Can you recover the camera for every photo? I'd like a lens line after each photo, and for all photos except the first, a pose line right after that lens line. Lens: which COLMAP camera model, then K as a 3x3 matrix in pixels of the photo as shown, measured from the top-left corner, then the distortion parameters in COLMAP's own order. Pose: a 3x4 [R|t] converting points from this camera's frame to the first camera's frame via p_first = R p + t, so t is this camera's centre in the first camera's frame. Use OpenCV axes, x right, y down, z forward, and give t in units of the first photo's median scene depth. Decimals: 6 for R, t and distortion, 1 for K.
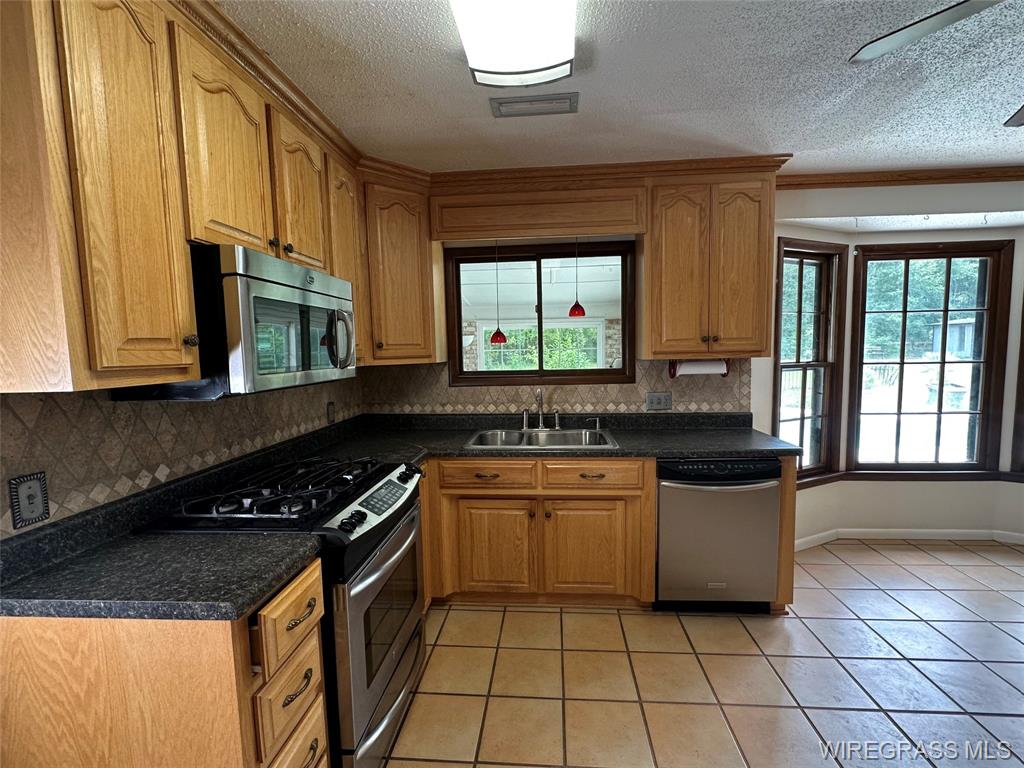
lens RADIAL K [[457.9, 0, 515.3], [0, 457.9, 389.6], [0, 0, 1]] dist [-0.000430, -0.000087]
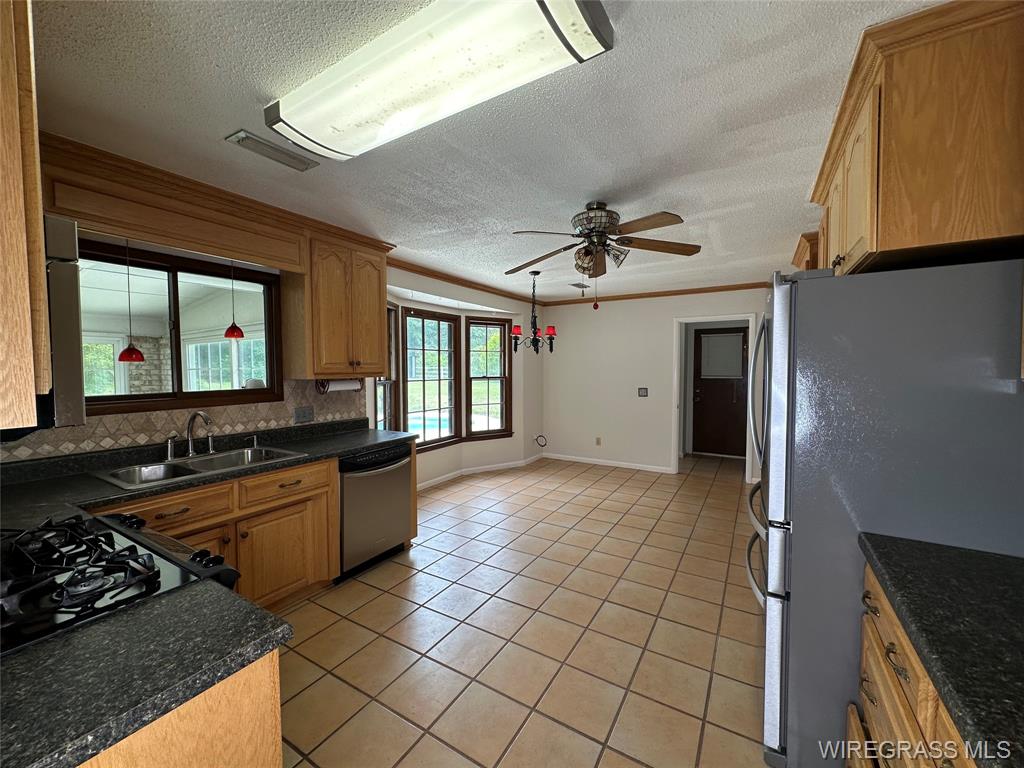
lens RADIAL K [[409.1, 0, 512.9], [0, 409.1, 384.7], [0, 0, 1]] dist [0.000130, 0.000004]
pose [[0.454387, -0.022229, 0.890527, -0.424829], [0.074045, 0.997172, -0.012891, 0.001422], [-0.887722, 0.071797, 0.454748, 0.049617]]
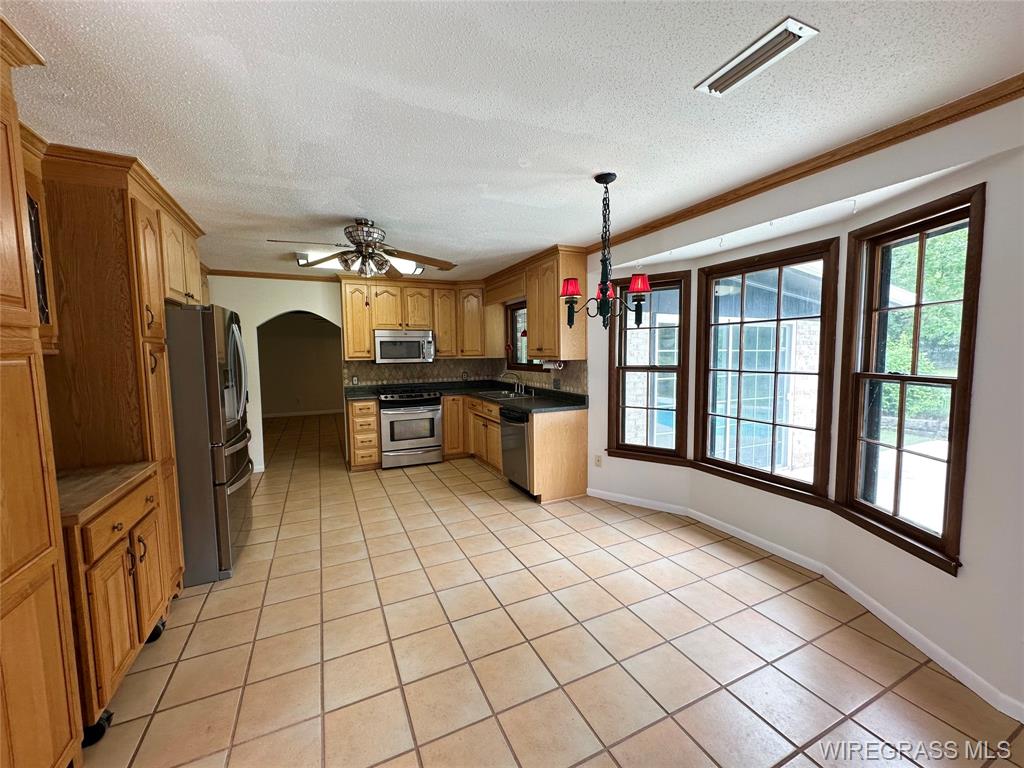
lens RADIAL K [[409.1, 0, 512.9], [0, 409.1, 384.7], [0, 0, 1]] dist [0.000130, 0.000004]
pose [[0.492714, 0.083142, -0.866210, 1.796939], [-0.073942, 0.995825, 0.053524, -0.048511], [0.867044, 0.037678, 0.496805, 0.091360]]
